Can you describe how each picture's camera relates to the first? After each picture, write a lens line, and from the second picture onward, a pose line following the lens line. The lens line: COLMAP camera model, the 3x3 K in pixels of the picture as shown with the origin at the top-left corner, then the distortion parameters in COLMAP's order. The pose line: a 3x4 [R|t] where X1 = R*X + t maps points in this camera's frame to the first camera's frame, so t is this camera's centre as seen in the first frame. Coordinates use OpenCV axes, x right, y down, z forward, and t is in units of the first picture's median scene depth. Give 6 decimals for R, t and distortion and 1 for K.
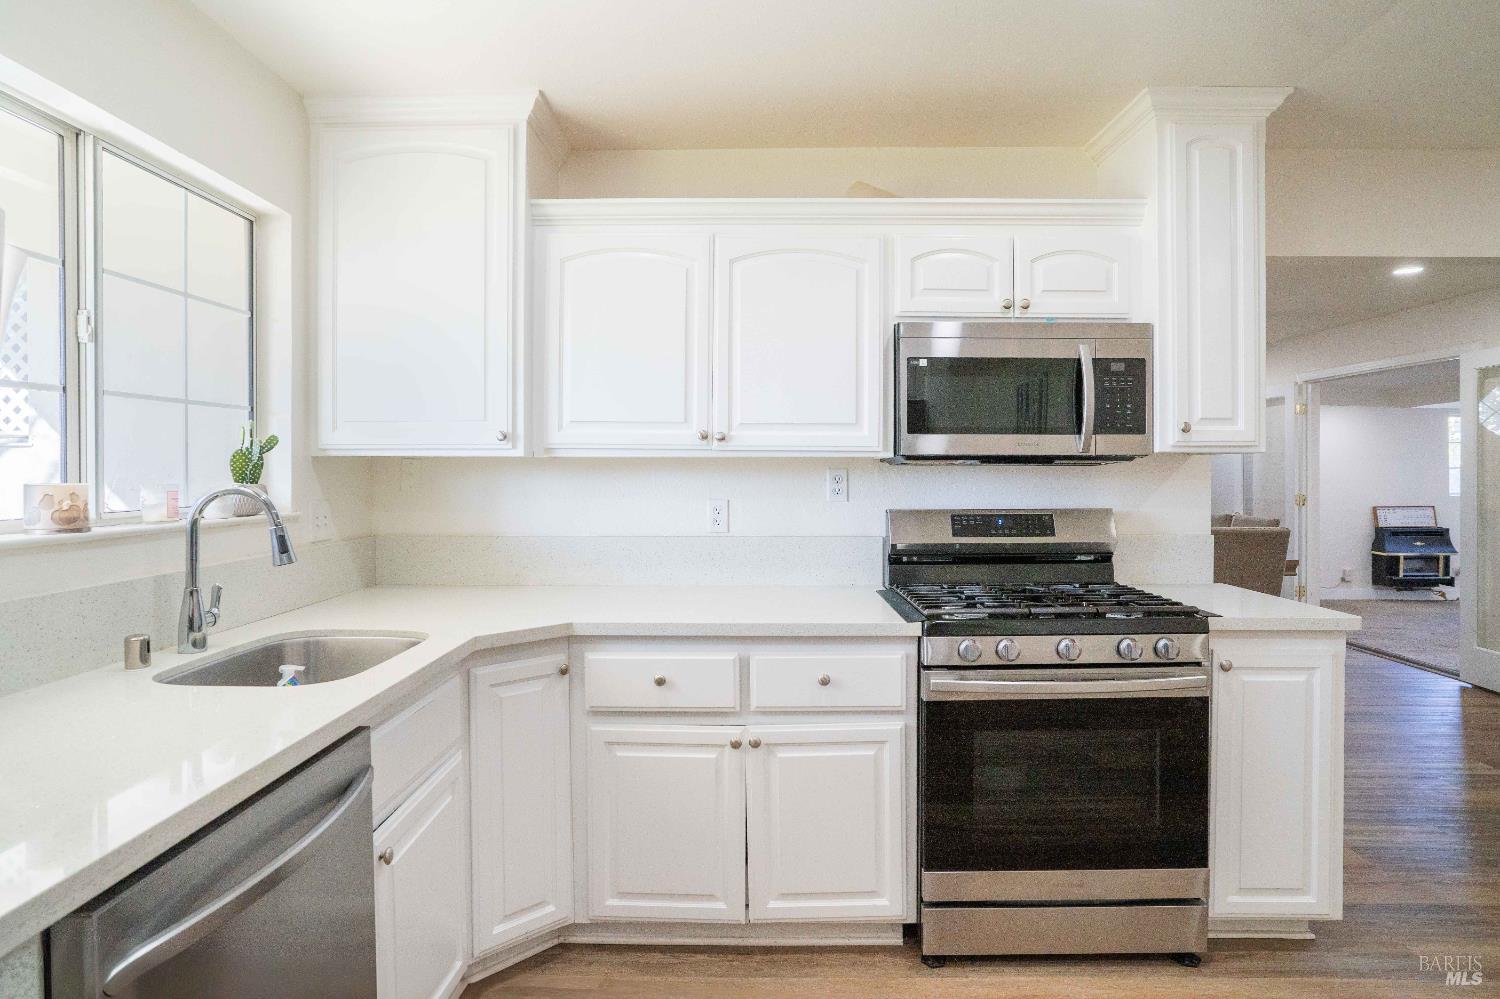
lens RADIAL K [[796.7, 0, 743.9], [0, 796.7, 484.0], [0, 0, 1]] dist [-0.045449, 0.020199]
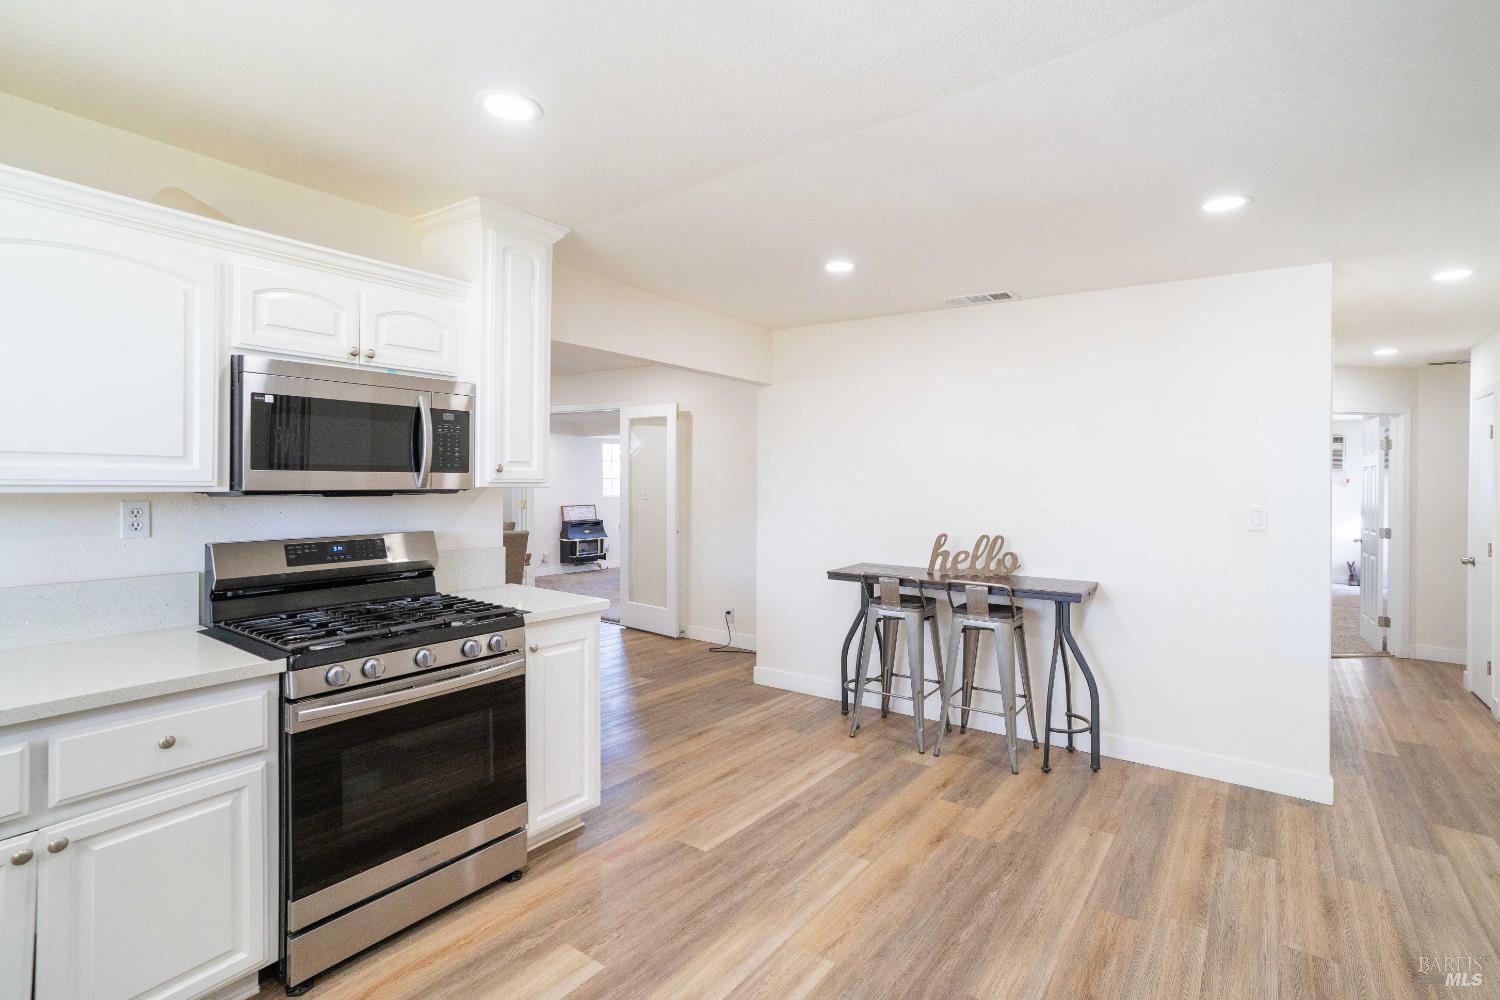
lens RADIAL K [[731.6, 0, 742.2], [0, 731.6, 484.4], [0, 0, 1]] dist [0.015951, 0.006394]
pose [[0.581291, -0.000227, 0.813696, -0.190444], [-0.004858, 0.999981, 0.003749, -0.052306], [-0.813681, -0.006132, 0.581279, -0.031019]]
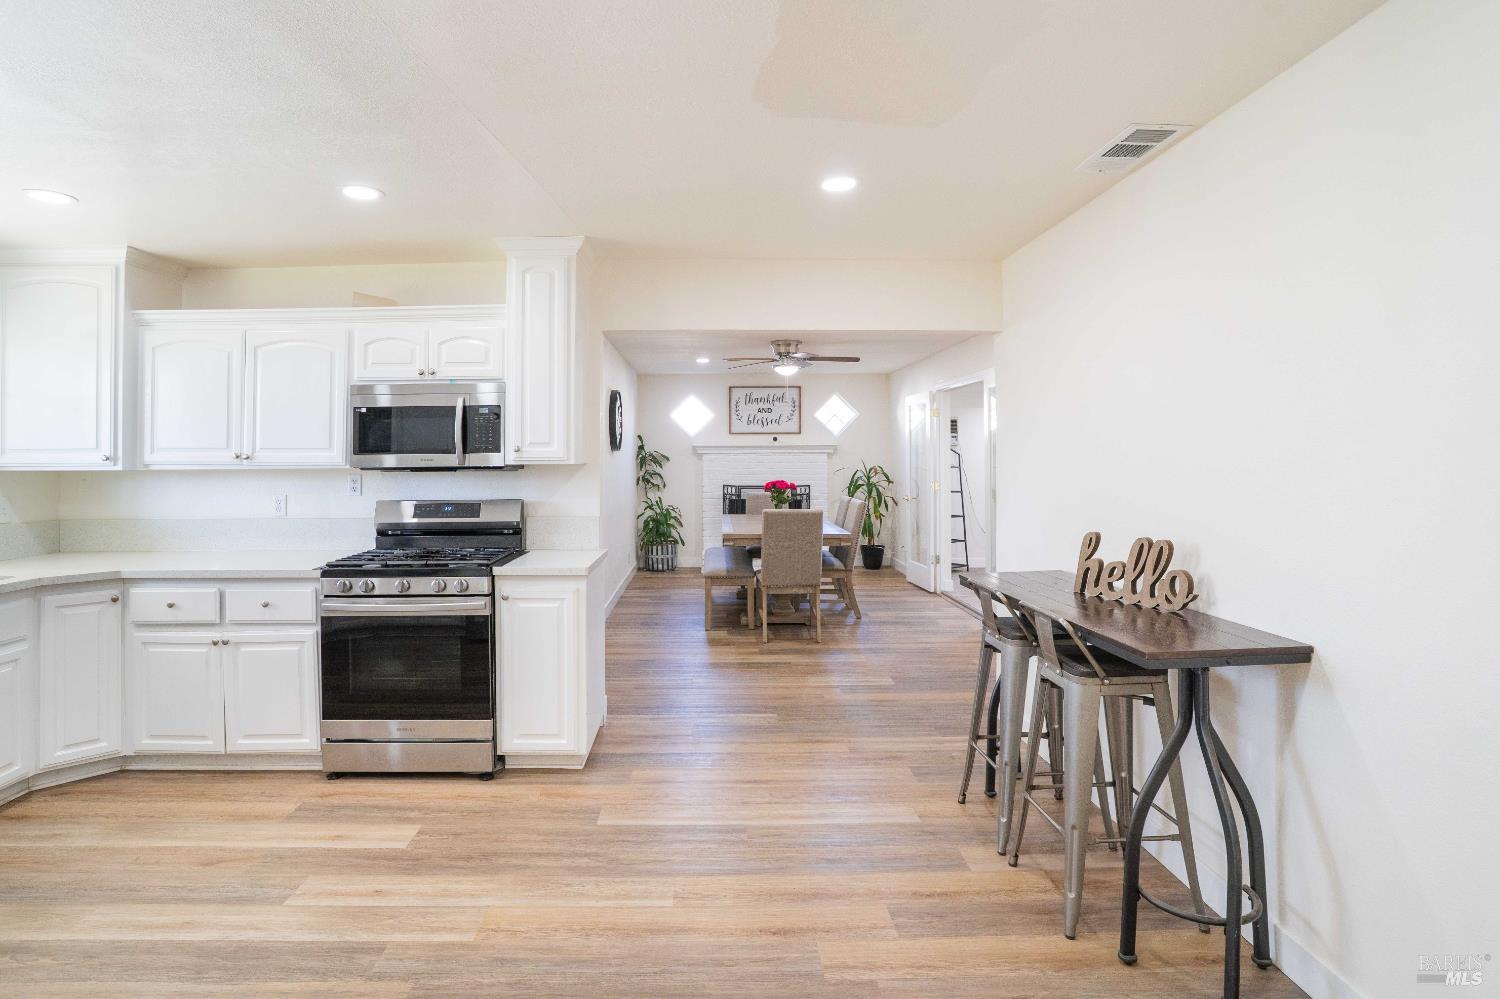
lens RADIAL K [[767.1, 0, 735.2], [0, 767.1, 447.8], [0, 0, 1]] dist [-0.038756, 0.014170]
pose [[0.999938, -0.008571, 0.007060, 0.994510], [0.008743, 0.999657, -0.024681, -0.032564], [-0.006846, 0.024741, 0.999670, -0.560617]]
